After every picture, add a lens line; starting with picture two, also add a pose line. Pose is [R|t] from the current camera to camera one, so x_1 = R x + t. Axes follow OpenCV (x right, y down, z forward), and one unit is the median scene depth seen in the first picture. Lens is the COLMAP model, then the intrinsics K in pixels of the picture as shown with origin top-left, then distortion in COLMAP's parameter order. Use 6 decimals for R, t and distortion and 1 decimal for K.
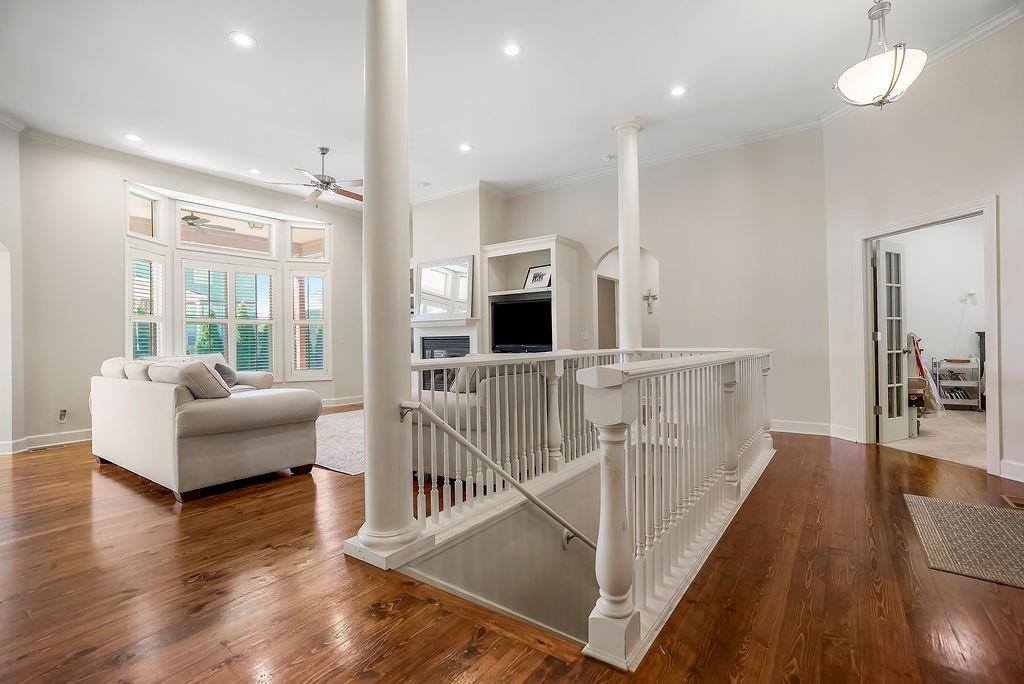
lens RADIAL K [[474.0, 0, 511.9], [0, 474.0, 338.9], [0, 0, 1]] dist [-0.020294, 0.000604]
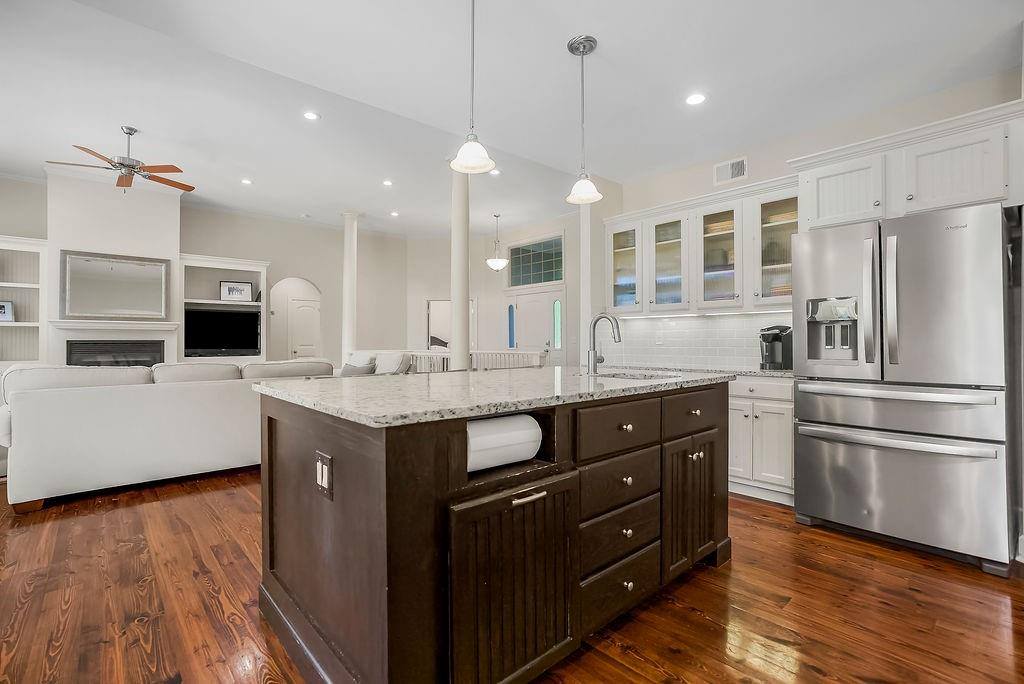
lens RADIAL K [[466.4, 0, 498.7], [0, 466.4, 343.3], [0, 0, 1]] dist [-0.003946, -0.000060]
pose [[0.231913, 0.012143, 0.972661, -0.887109], [-0.004445, 0.999925, -0.011423, 0.008337], [-0.972726, -0.001675, 0.231950, 0.090100]]
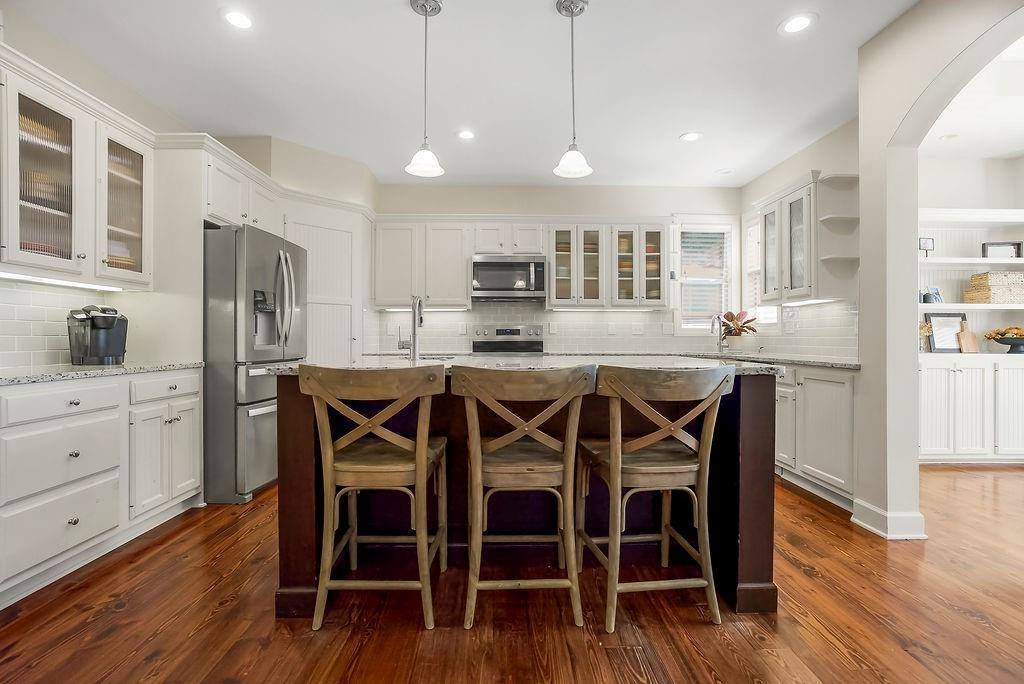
lens RADIAL K [[474.0, 0, 511.9], [0, 474.0, 338.9], [0, 0, 1]] dist [-0.020294, 0.000604]
pose [[-0.797365, 0.014713, -0.603318, -0.370186], [0.013648, 0.999887, 0.006346, 0.010057], [0.603343, -0.003174, -0.797475, 0.413706]]
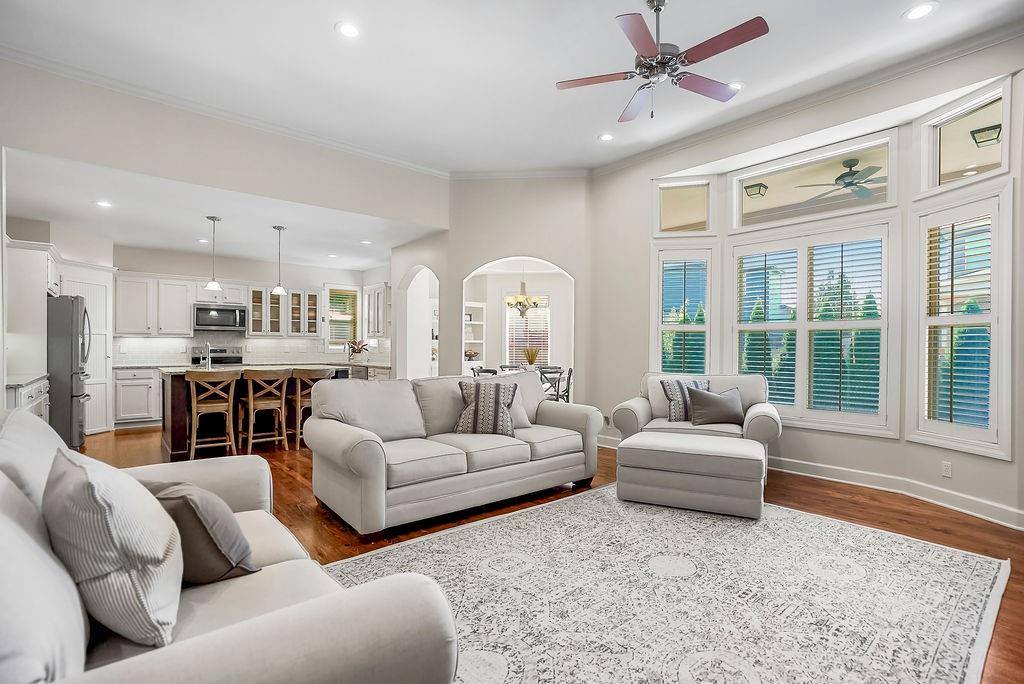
lens RADIAL K [[485.2, 0, 510.7], [0, 485.2, 346.0], [0, 0, 1]] dist [-0.061932, 0.028105]
pose [[-0.243904, 0.012189, -0.969723, 0.129822], [0.003242, 0.999926, 0.011753, -0.019147], [0.969794, -0.000277, -0.243925, 0.790165]]
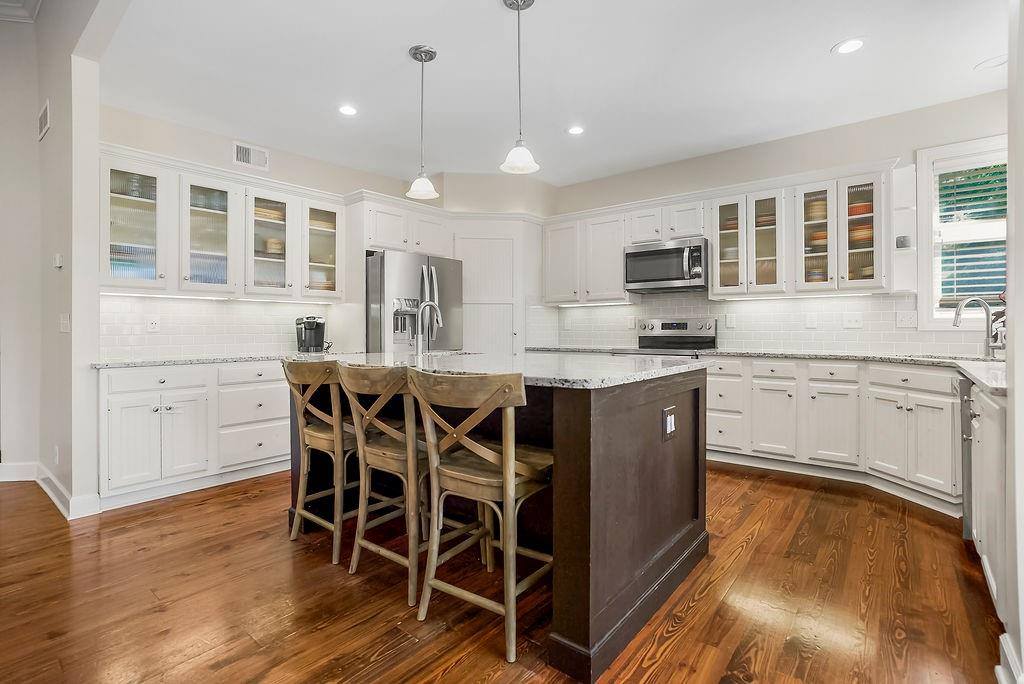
lens RADIAL K [[482.7, 0, 513.7], [0, 482.7, 329.9], [0, 0, 1]] dist [-0.024222, 0.000191]
pose [[-0.998105, 0.017043, 0.059131, -0.620160], [0.016873, 0.999852, -0.003372, 0.007711], [-0.059180, -0.002368, -0.998245, 0.506064]]
